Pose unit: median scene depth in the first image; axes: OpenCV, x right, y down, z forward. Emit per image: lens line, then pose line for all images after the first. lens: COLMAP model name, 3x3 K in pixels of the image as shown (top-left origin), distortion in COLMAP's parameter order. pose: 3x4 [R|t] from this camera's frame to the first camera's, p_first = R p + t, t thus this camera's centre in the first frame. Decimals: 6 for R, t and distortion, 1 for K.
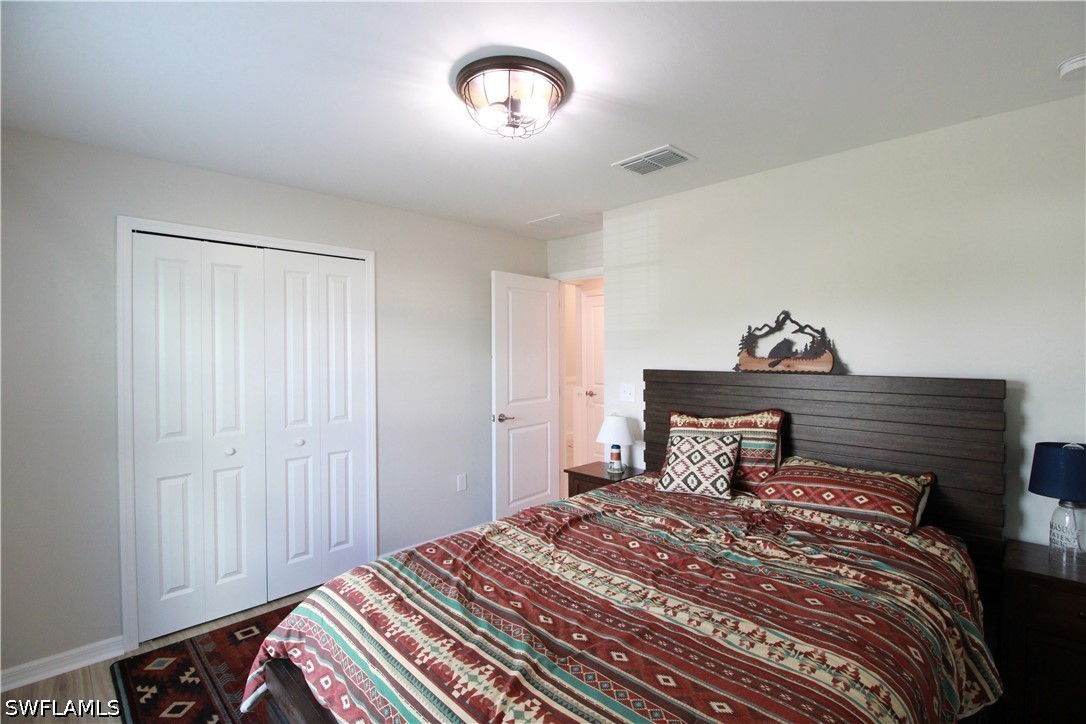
lens RADIAL K [[504.5, 0, 555.0], [0, 504.5, 352.7], [0, 0, 1]] dist [0.001286, -0.012019]
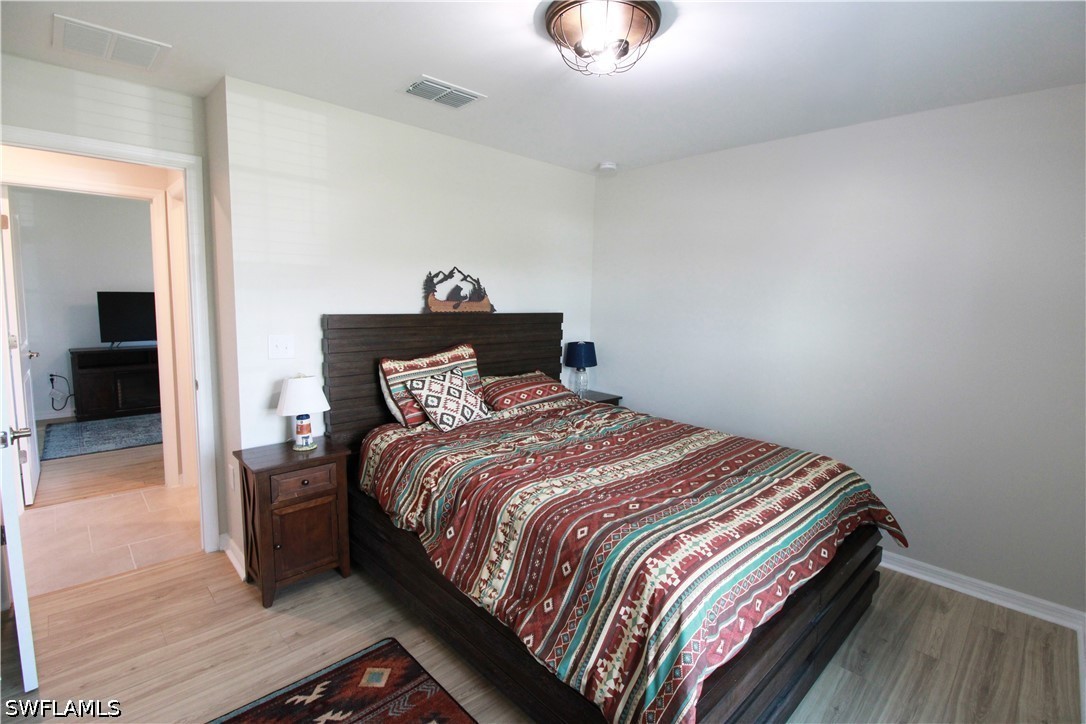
lens RADIAL K [[504.5, 0, 555.0], [0, 504.5, 352.7], [0, 0, 1]] dist [0.001286, -0.012019]
pose [[0.016347, -0.105078, 0.994330, -0.803790], [-0.016747, 0.994294, 0.105350, 0.002337], [-0.999726, -0.018374, 0.014494, 0.775507]]
